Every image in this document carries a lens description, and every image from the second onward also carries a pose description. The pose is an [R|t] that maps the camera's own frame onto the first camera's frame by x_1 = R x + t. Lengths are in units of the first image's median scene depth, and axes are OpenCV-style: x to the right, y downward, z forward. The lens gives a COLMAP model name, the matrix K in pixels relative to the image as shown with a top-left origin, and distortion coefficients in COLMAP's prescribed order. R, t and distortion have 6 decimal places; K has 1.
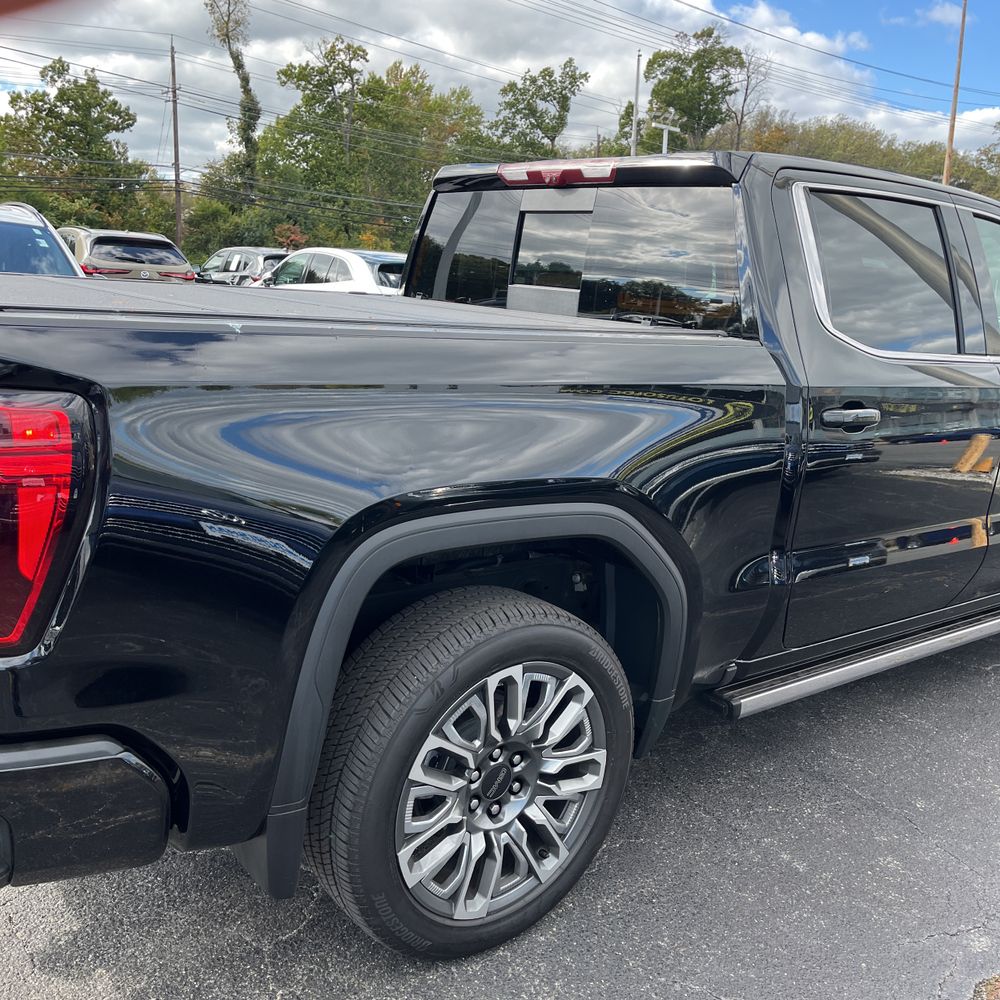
lens RADIAL K [[1010.8, 0, 501.7], [0, 1010.8, 498.9], [0, 0, 1]] dist [0.026511, -0.000815]
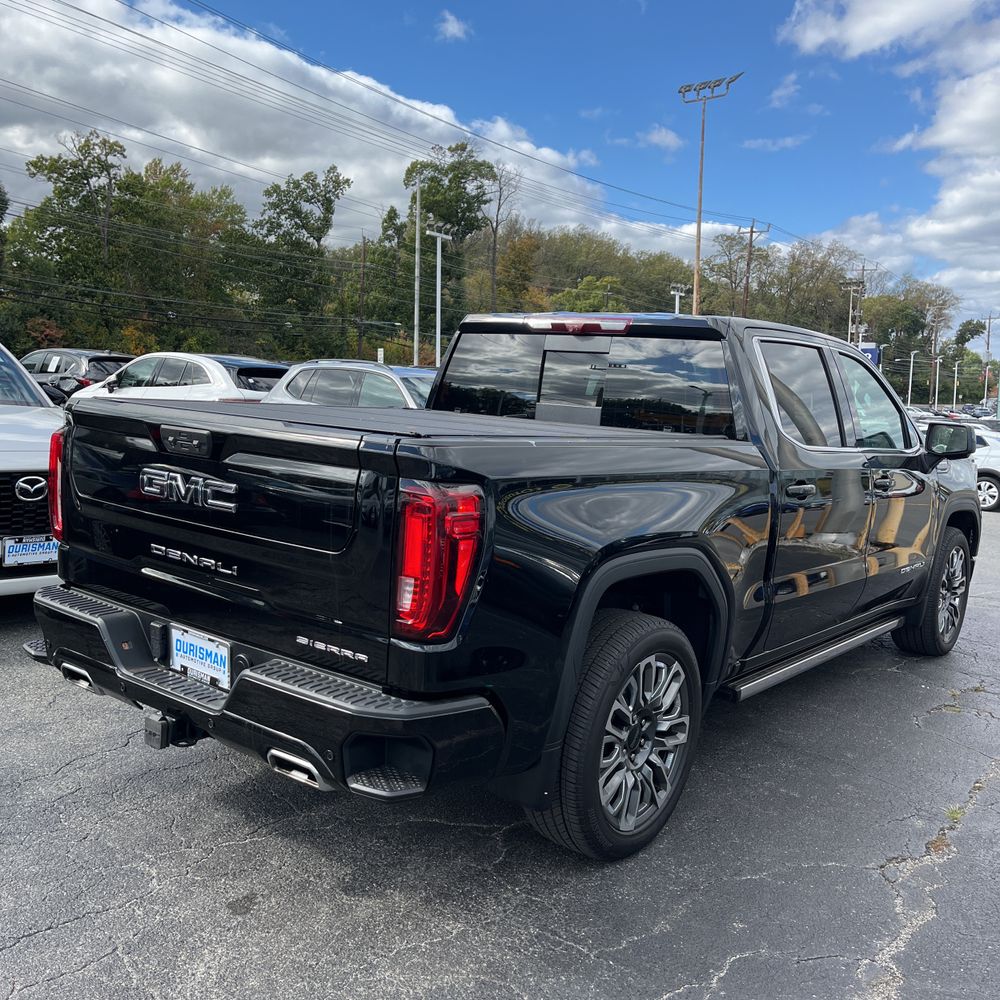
lens RADIAL K [[1013.3, 0, 502.5], [0, 1013.3, 503.3], [0, 0, 1]] dist [0.027176, 0.016577]
pose [[0.972913, -0.032316, 0.228900, -0.095701], [0.051873, 0.995449, -0.079943, 0.008017], [-0.225275, 0.089651, 0.970162, -0.080850]]
